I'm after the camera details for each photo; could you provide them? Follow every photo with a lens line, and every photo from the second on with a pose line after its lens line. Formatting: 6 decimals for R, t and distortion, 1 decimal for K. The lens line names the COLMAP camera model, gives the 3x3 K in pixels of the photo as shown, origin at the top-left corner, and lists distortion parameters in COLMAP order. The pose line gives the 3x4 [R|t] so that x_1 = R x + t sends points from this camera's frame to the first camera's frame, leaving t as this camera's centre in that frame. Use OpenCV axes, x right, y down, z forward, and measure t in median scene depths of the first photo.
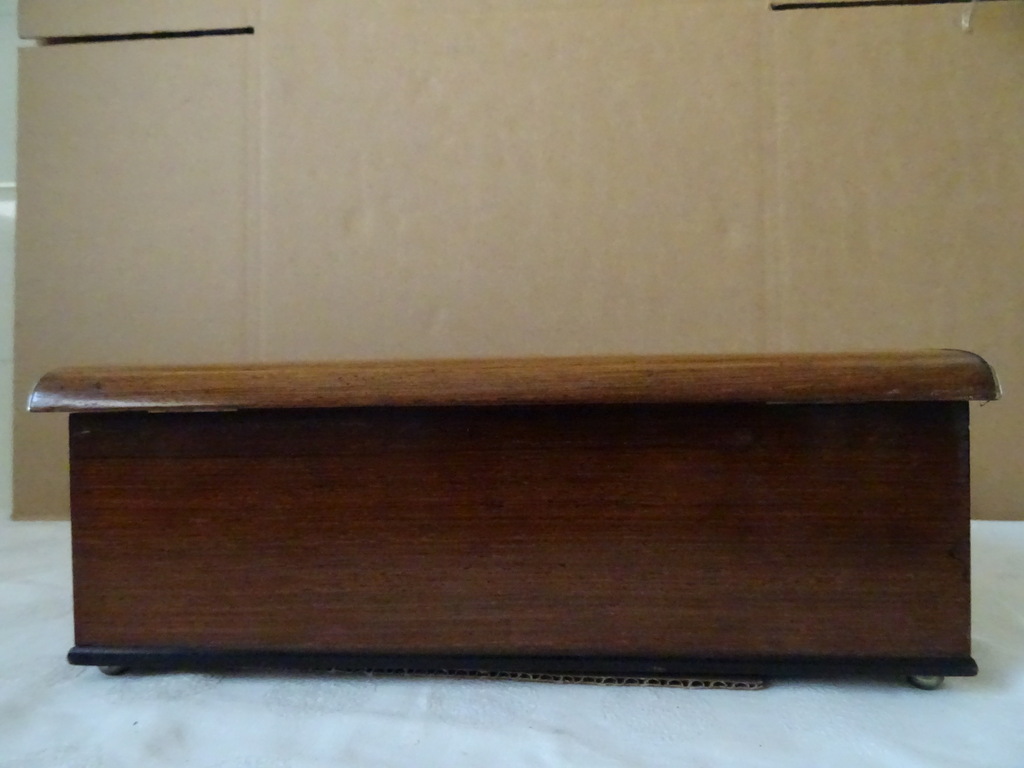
lens RADIAL K [[726.8, 0, 486.2], [0, 726.8, 389.2], [0, 0, 1]] dist [-0.001903, -0.007982]
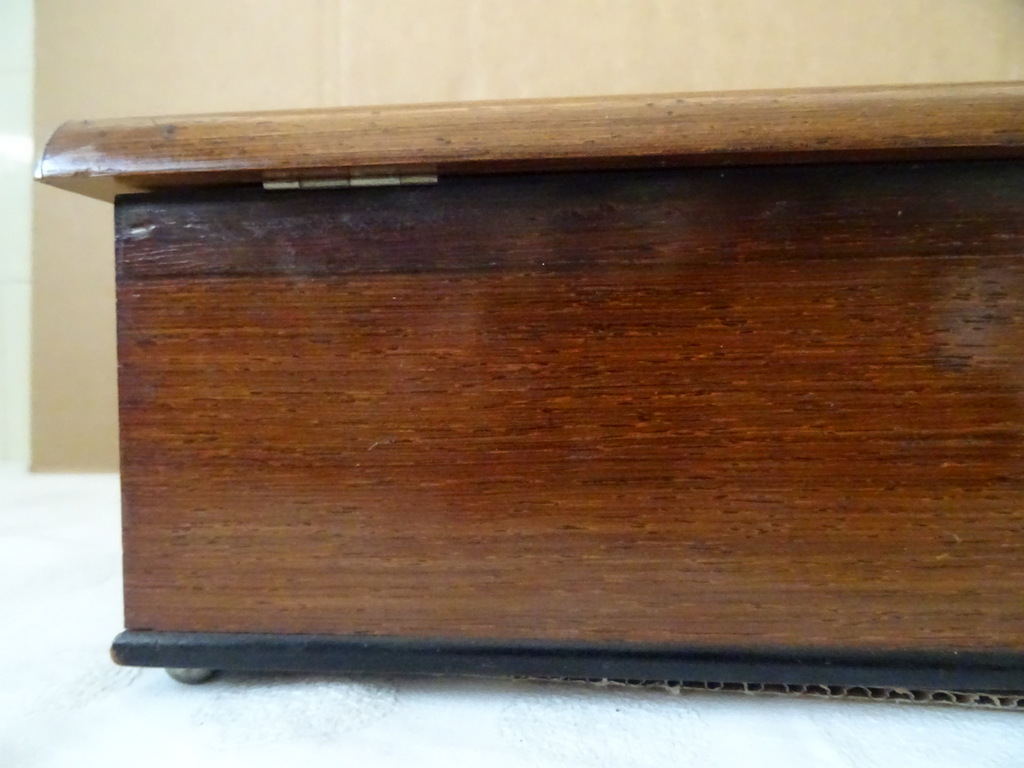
lens RADIAL K [[719.6, 0, 512.7], [0, 719.6, 400.4], [0, 0, 1]] dist [0.052198, -0.068286]
pose [[0.999669, 0.008144, -0.024423, -0.271130], [-0.007664, 0.999777, 0.019670, 0.172876], [0.024578, -0.019477, 0.999508, 0.476842]]
